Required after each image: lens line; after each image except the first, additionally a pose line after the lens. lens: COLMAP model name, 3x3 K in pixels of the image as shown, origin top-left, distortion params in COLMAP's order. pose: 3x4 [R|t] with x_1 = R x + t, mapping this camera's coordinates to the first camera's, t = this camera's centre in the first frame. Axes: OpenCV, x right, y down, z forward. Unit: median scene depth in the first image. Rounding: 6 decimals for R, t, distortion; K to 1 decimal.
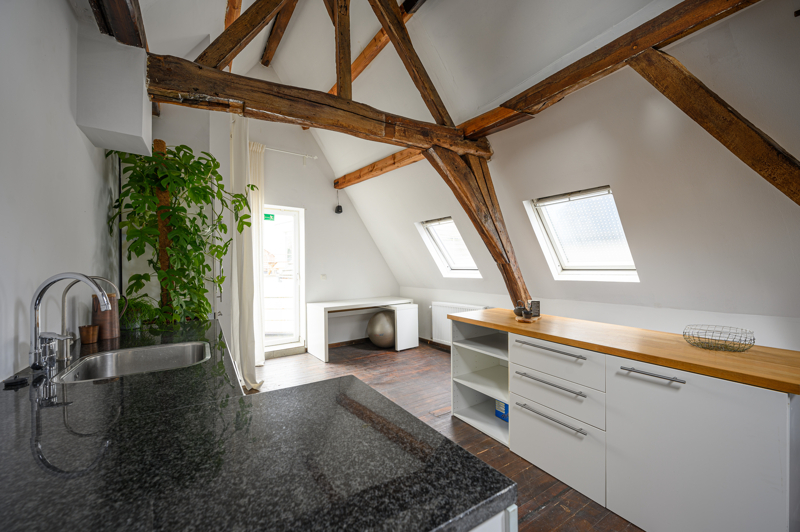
lens RADIAL K [[316.7, 0, 396.7], [0, 316.7, 266.8], [0, 0, 1]] dist [0.002928, 0.000027]
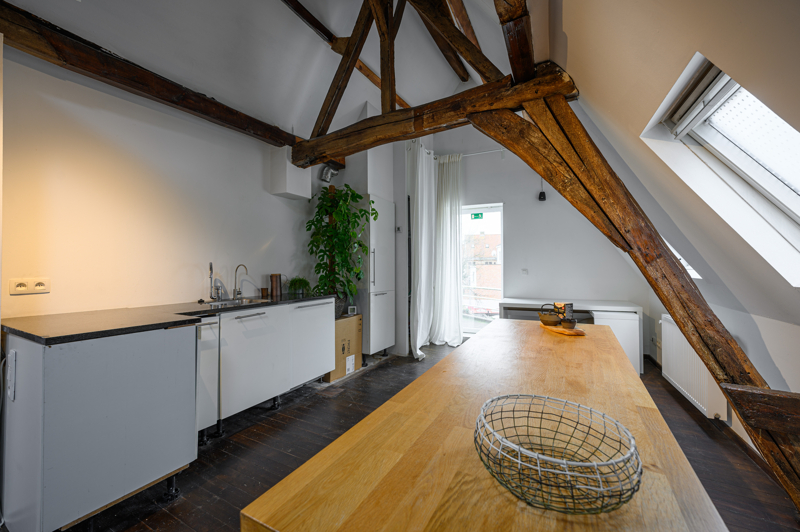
lens RADIAL K [[316.7, 0, 398.6], [0, 316.7, 264.9], [0, 0, 1]] dist [0.002928, 0.000027]
pose [[0.493758, 0.000501, -0.869599, 0.753601], [0.002669, 0.999994, 0.002092, 0.015342], [0.869595, -0.003355, 0.493754, 0.412506]]
